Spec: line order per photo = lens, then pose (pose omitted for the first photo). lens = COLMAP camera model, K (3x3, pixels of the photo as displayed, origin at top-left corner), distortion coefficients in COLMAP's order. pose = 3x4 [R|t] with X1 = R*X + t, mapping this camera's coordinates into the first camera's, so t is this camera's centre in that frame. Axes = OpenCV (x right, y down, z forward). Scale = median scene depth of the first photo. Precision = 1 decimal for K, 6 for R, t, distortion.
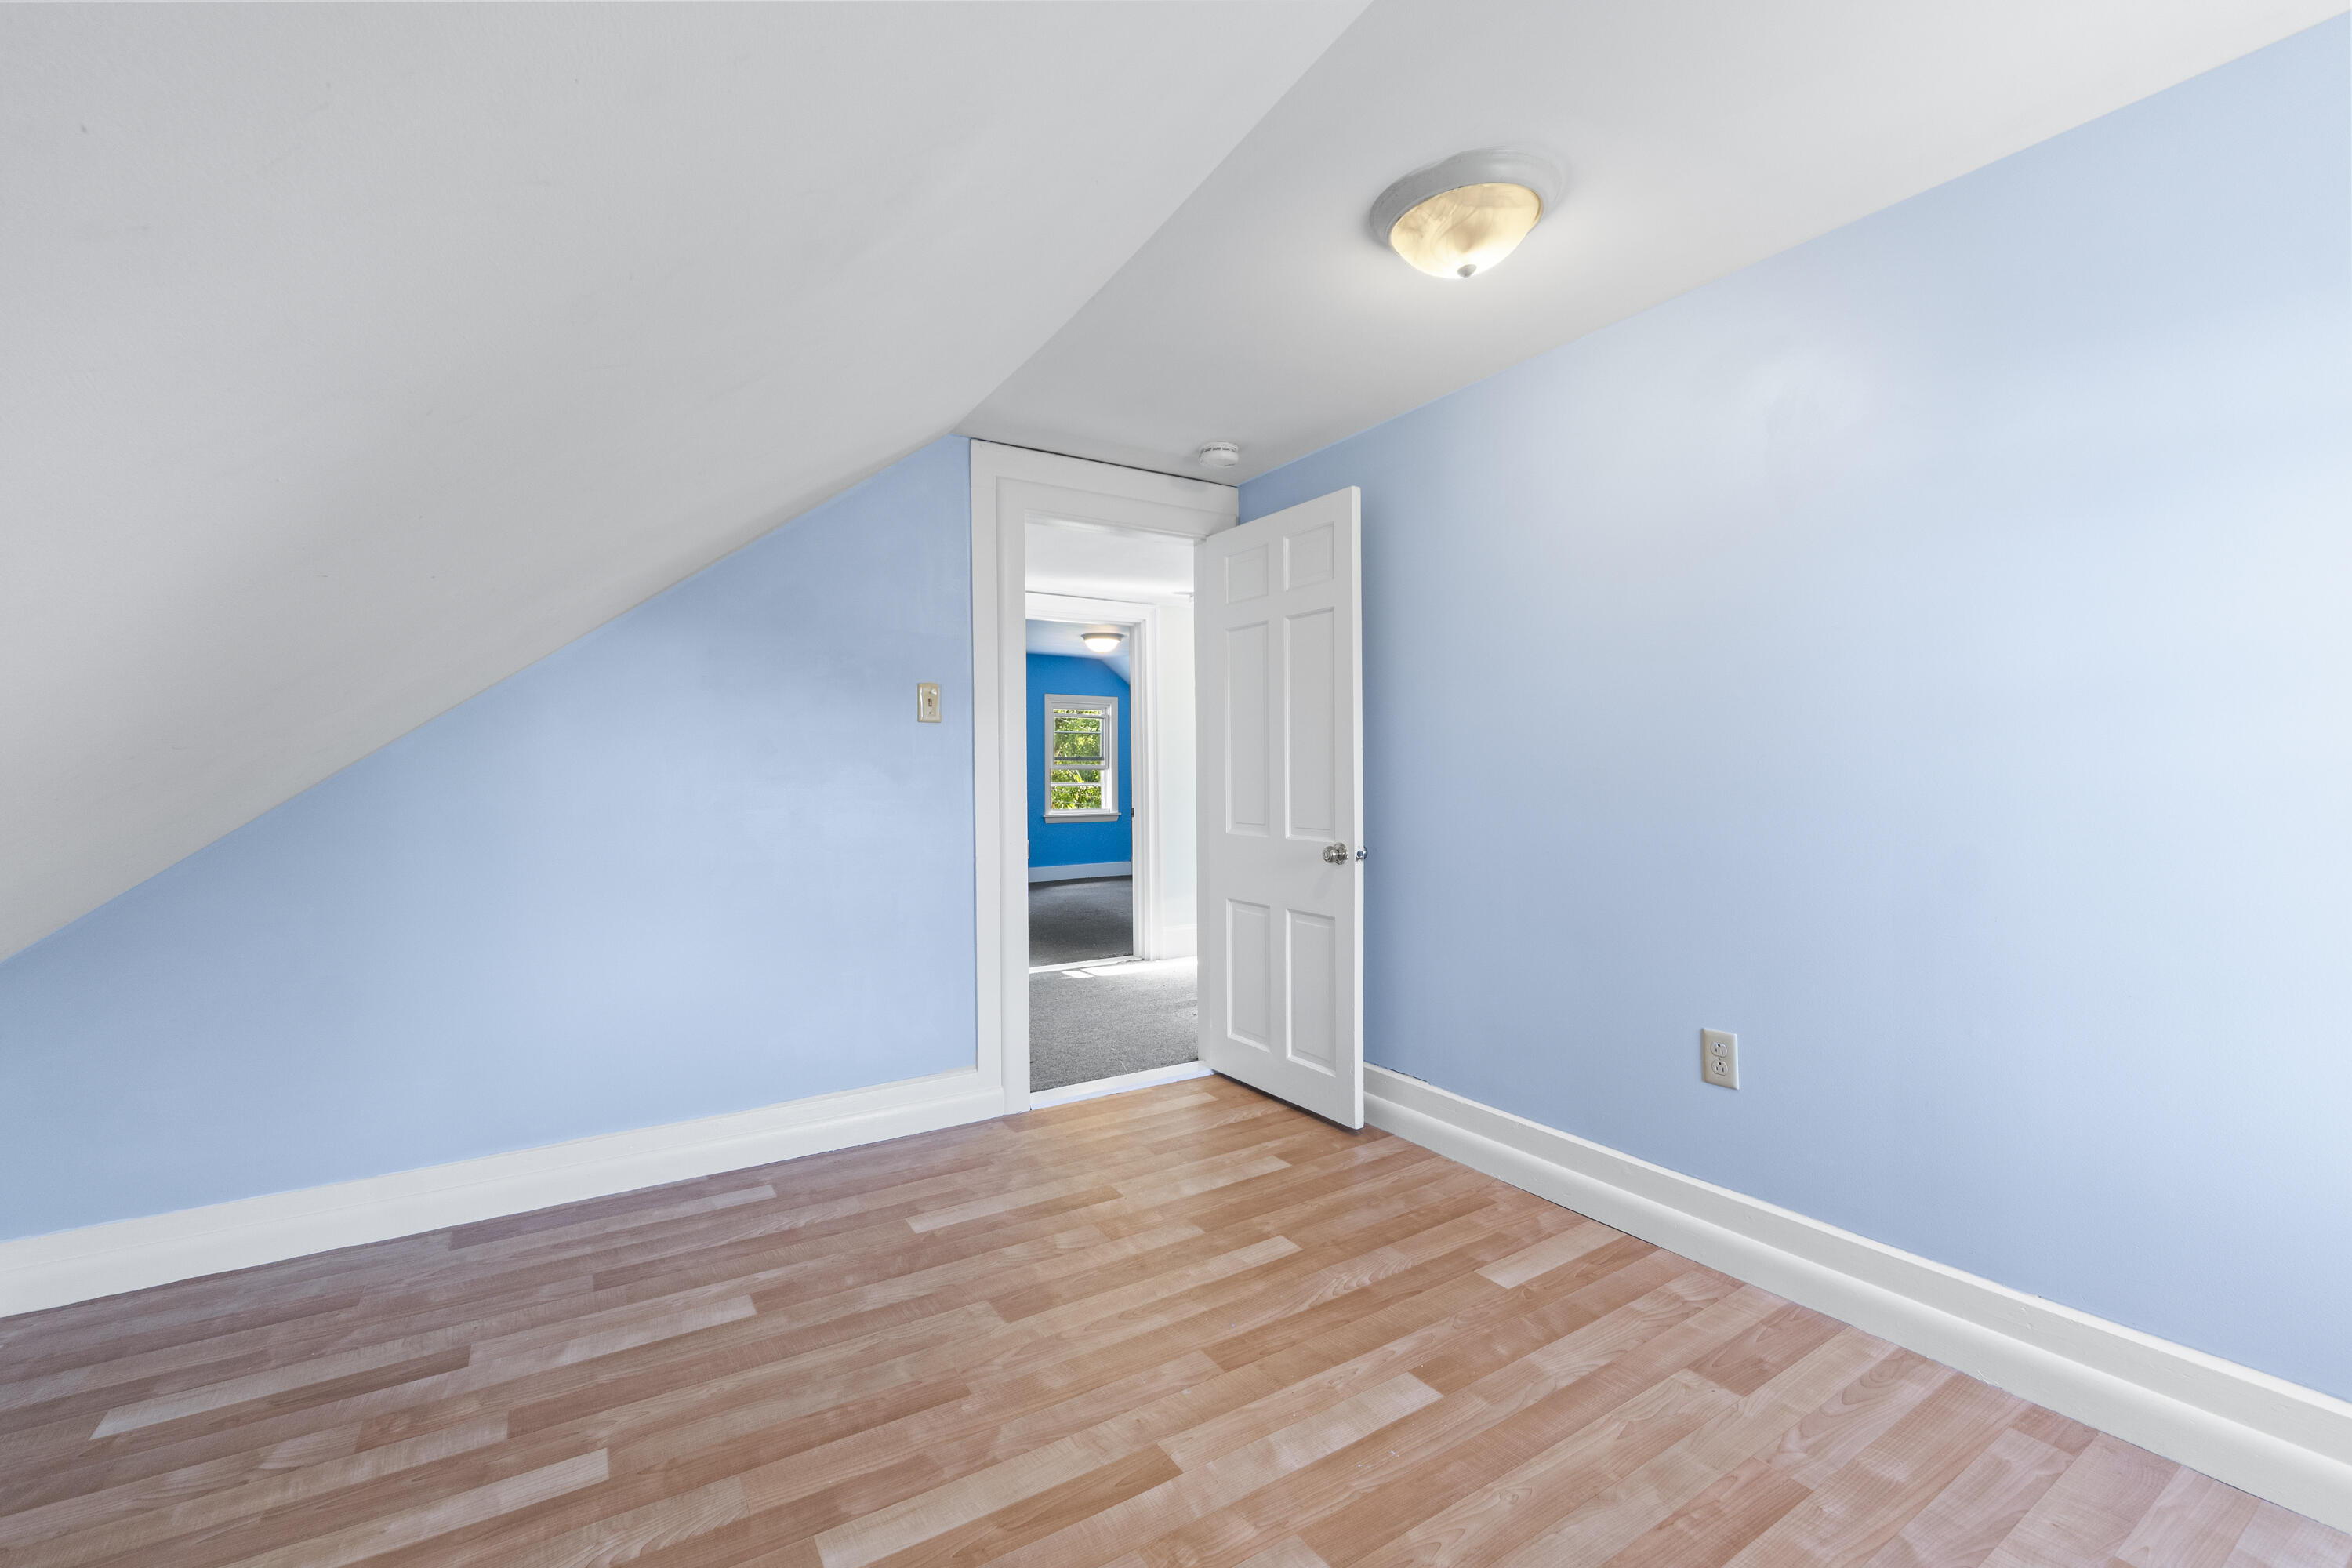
lens RADIAL K [[982.6, 0, 1163.9], [0, 982.6, 781.5], [0, 0, 1]] dist [-0.002773, -0.000132]
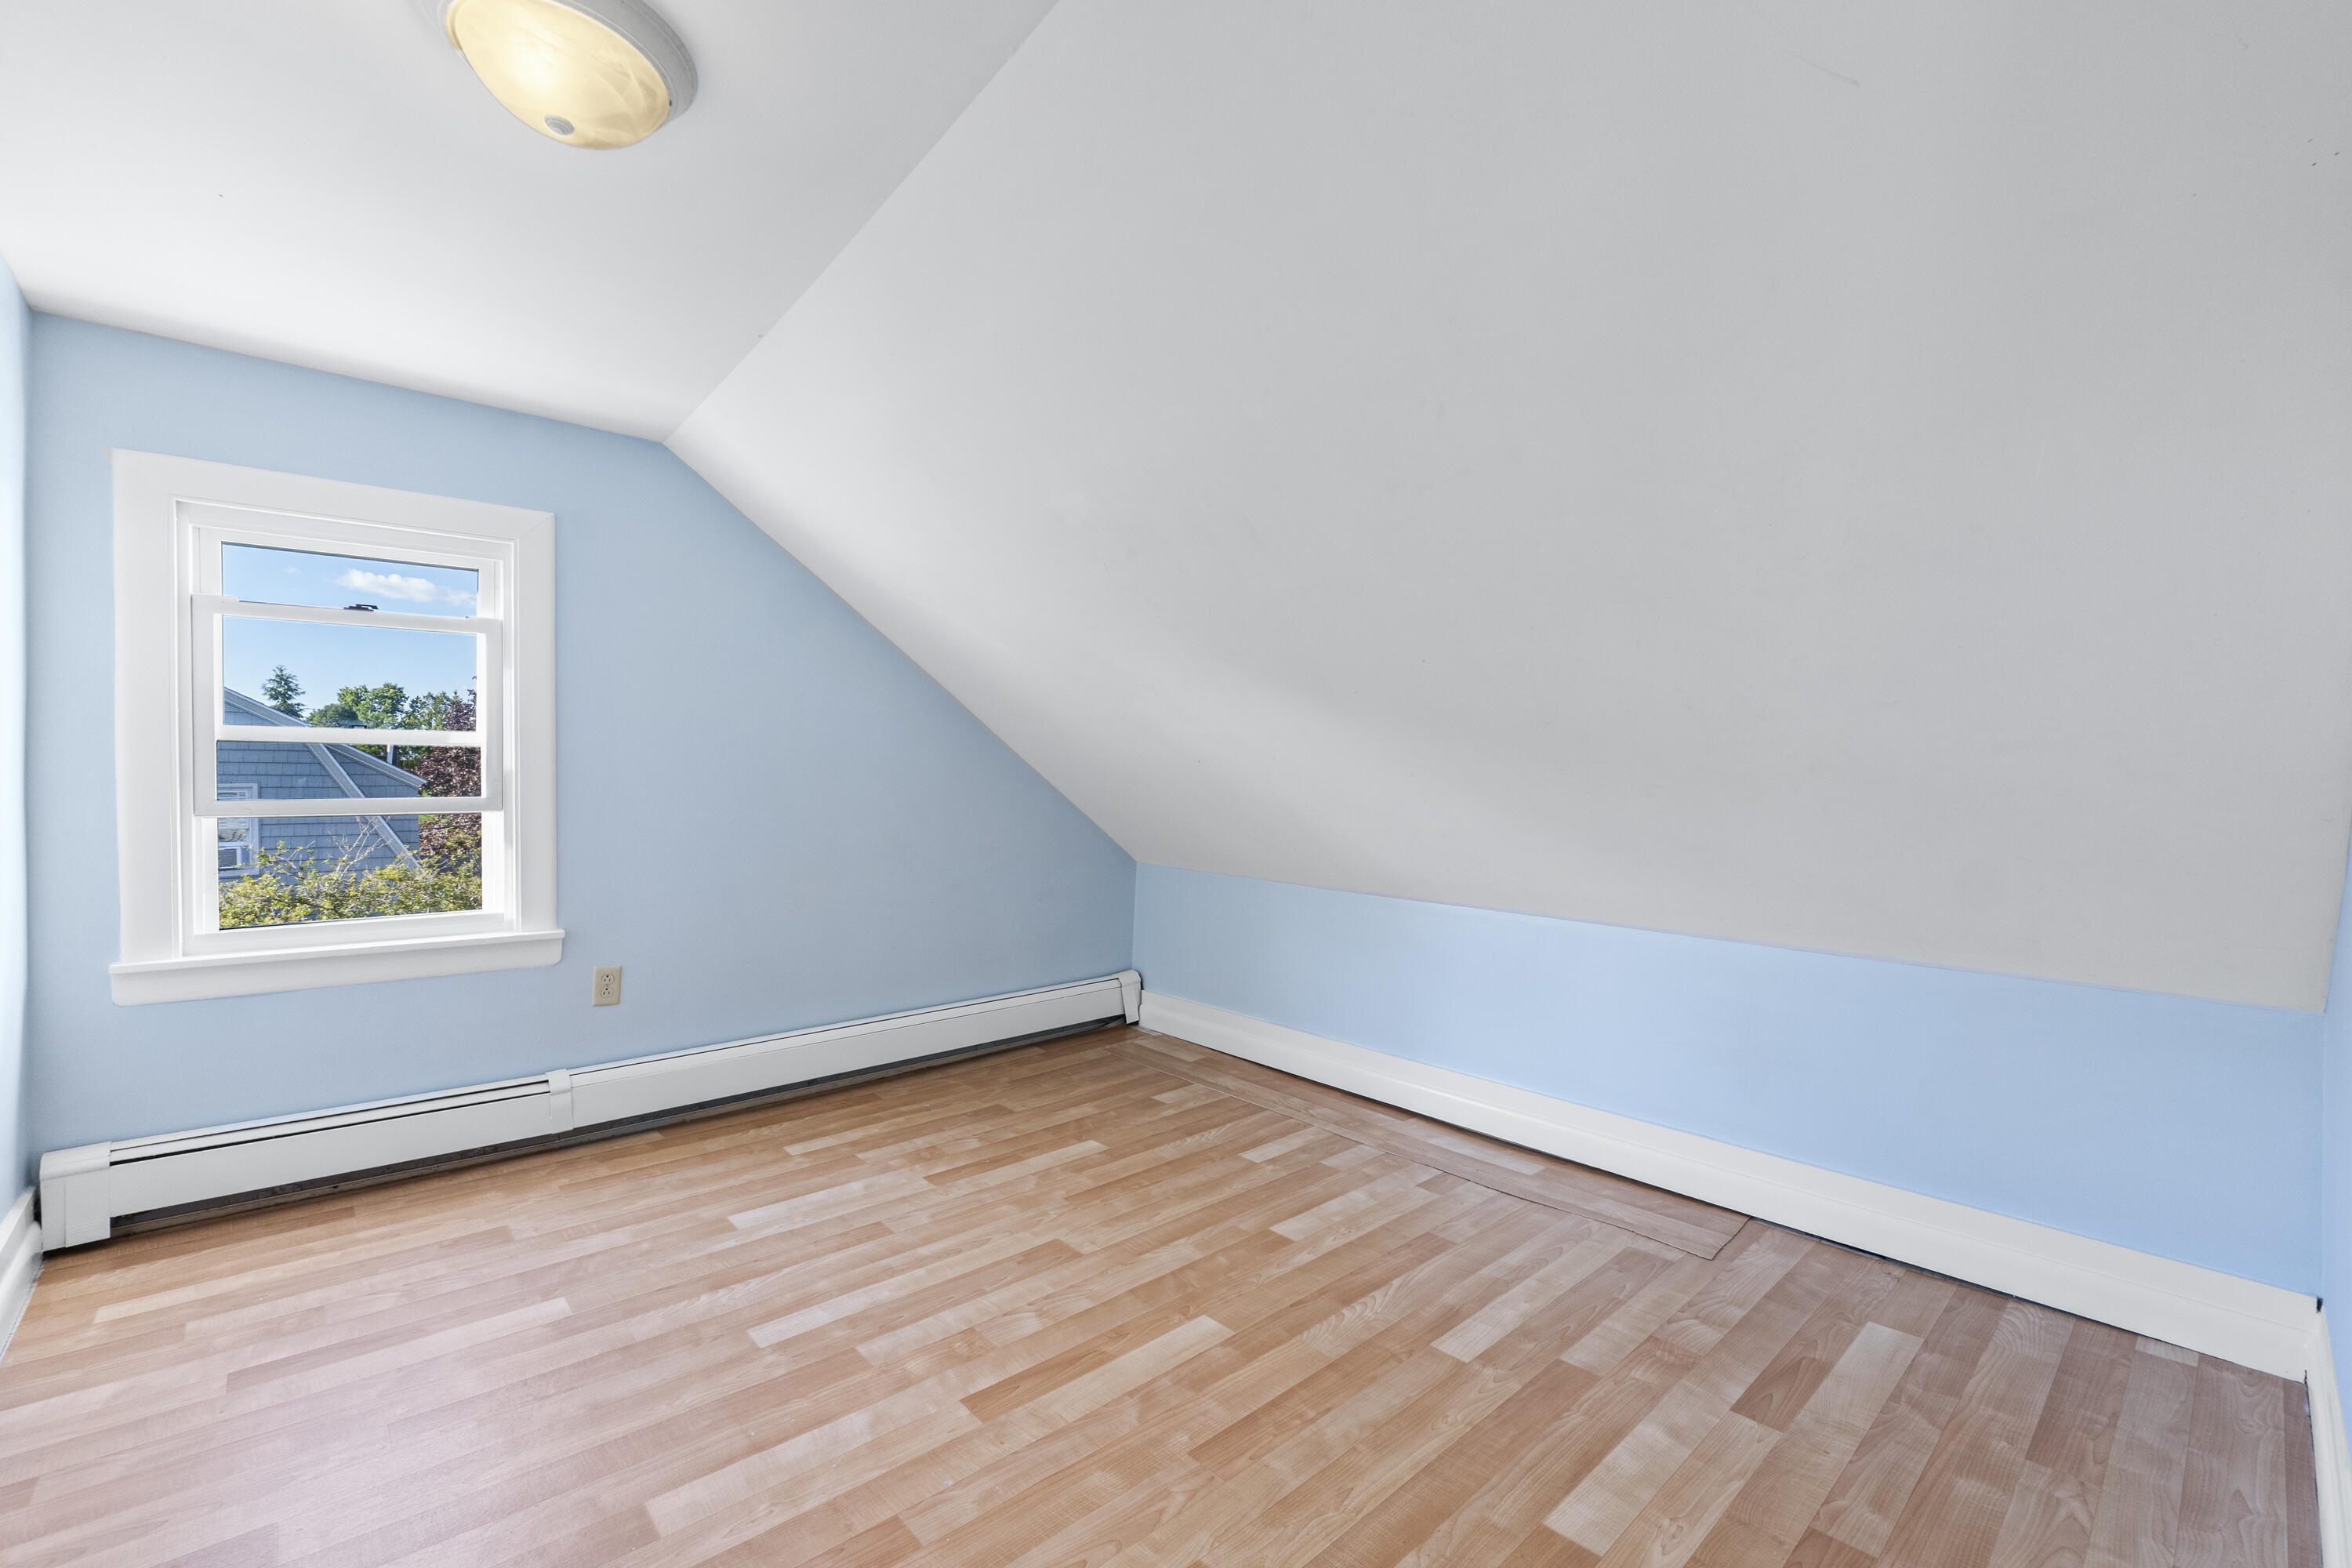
lens RADIAL K [[982.6, 0, 1163.9], [0, 982.6, 781.5], [0, 0, 1]] dist [-0.002773, -0.000132]
pose [[-0.984990, 0.003303, -0.172577, -0.018324], [0.002301, 0.999979, 0.006009, -0.013298], [0.172593, 0.005522, -0.984978, 1.994671]]
